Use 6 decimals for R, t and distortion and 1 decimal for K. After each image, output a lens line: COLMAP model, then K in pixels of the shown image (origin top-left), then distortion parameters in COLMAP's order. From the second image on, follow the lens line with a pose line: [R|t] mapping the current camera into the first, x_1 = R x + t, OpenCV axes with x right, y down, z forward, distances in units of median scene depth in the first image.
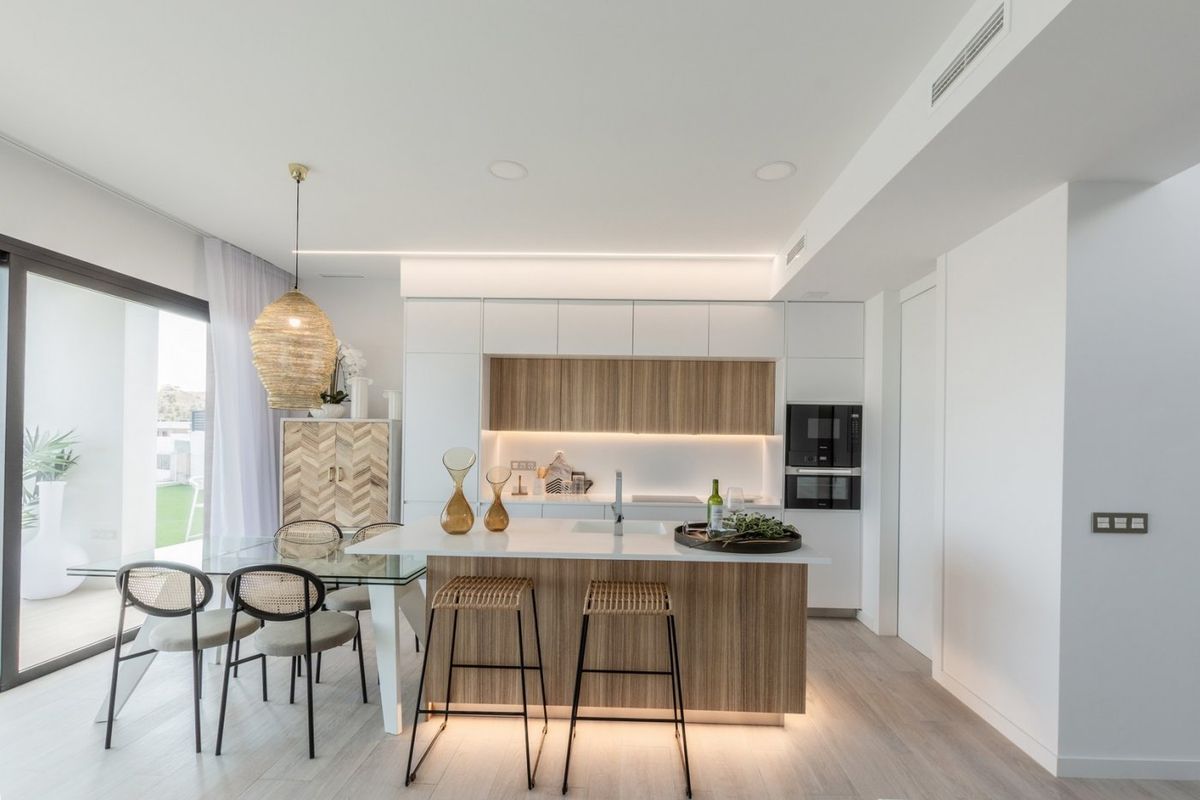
lens RADIAL K [[554.6, 0, 599.6], [0, 554.6, 437.2], [0, 0, 1]] dist [0.004573, 0.000235]
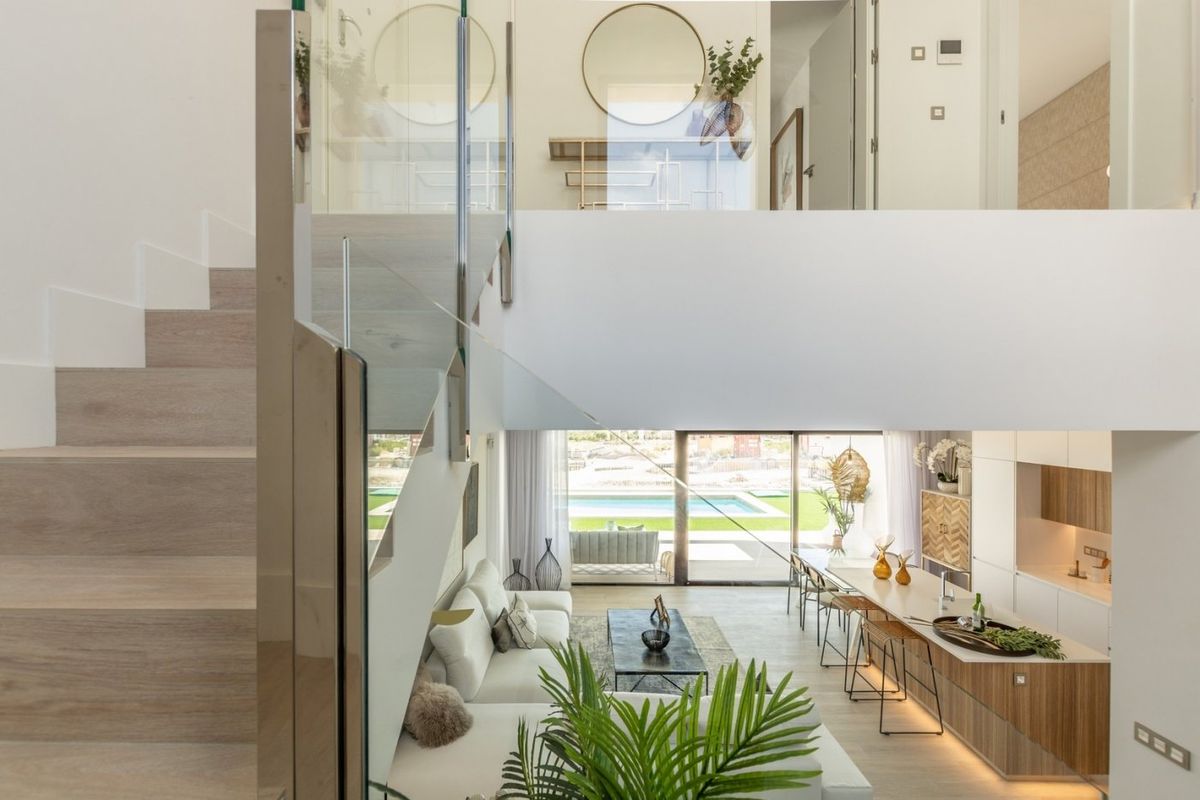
lens RADIAL K [[526.0, 0, 597.1], [0, 526.0, 418.4], [0, 0, 1]] dist [-0.000814, -0.000336]
pose [[0.047090, -0.005313, -0.998877, 0.987631], [0.003725, 0.999980, -0.005143, -0.245961], [0.998884, -0.003479, 0.047109, -0.064607]]
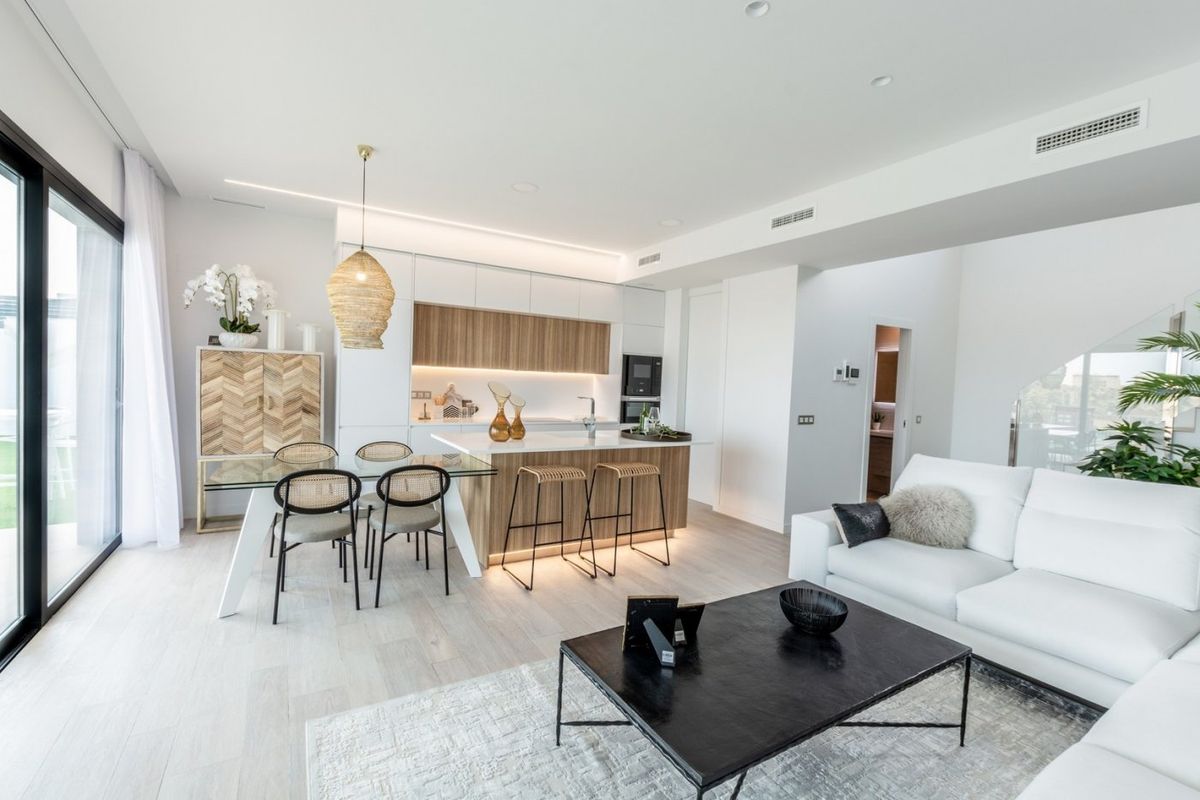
lens RADIAL K [[538.3, 0, 600.0], [0, 538.3, 400.0], [0, 0, 1]] dist [-0.001288, -0.000313]
pose [[0.836471, -0.004130, 0.547995, -0.500542], [-0.027640, 0.998381, 0.049714, -0.006200], [-0.547313, -0.056730, 0.835003, -0.187471]]
